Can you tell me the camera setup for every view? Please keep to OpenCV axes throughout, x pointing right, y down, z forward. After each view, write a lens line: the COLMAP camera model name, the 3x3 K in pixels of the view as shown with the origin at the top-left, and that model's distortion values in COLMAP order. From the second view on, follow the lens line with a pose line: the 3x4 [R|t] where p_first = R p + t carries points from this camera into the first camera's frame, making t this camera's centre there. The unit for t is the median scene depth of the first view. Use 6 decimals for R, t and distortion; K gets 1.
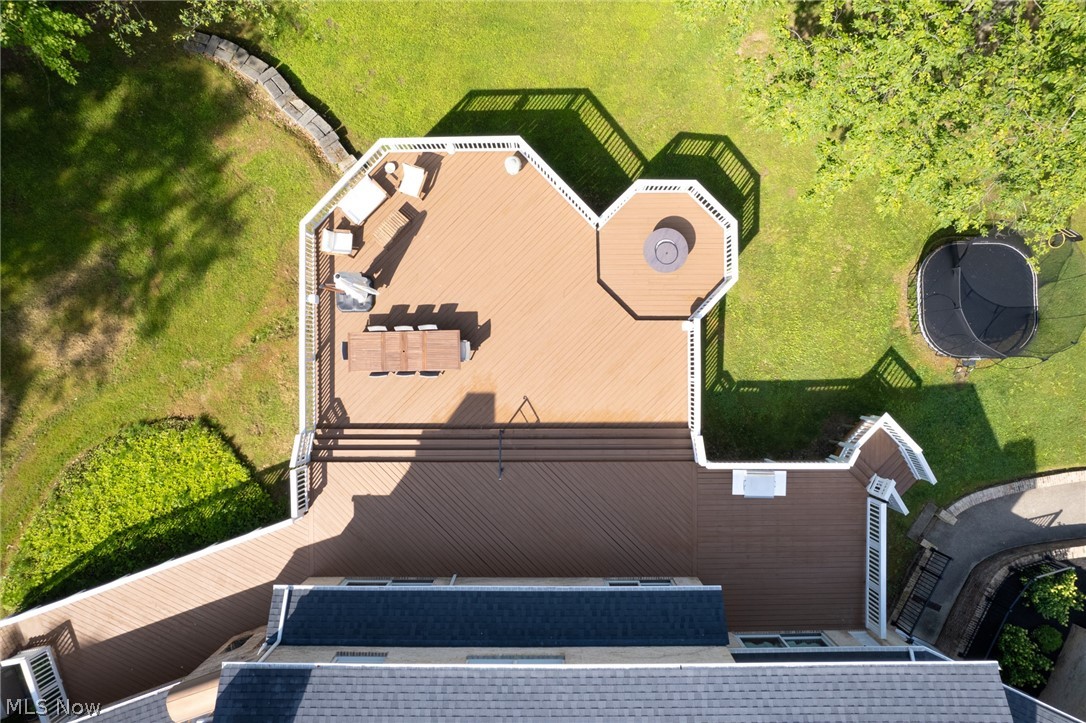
lens RADIAL K [[675.1, 0, 548.2], [0, 675.1, 362.7], [0, 0, 1]] dist [-0.038677, 0.004177]
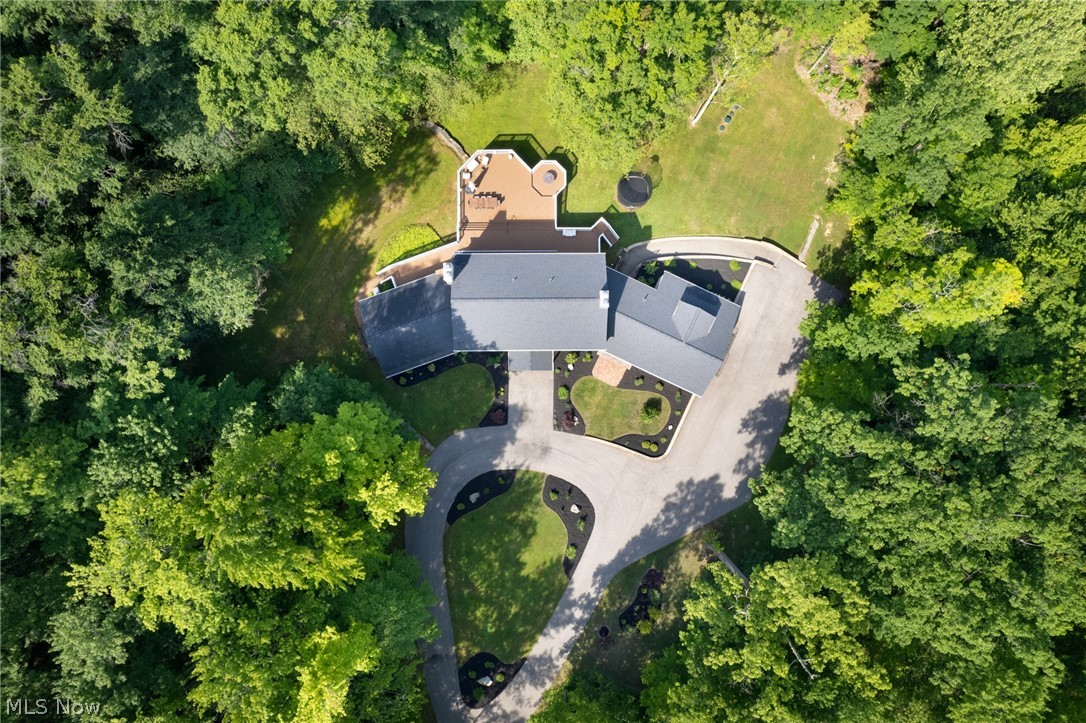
lens RADIAL K [[675.1, 0, 548.2], [0, 675.1, 362.7], [0, 0, 1]] dist [-0.038677, 0.004177]
pose [[0.999992, -0.003903, 0.001022, 0.163699], [0.003889, 0.999898, 0.013754, 0.870742], [-0.001076, -0.013750, 0.999905, -2.988906]]
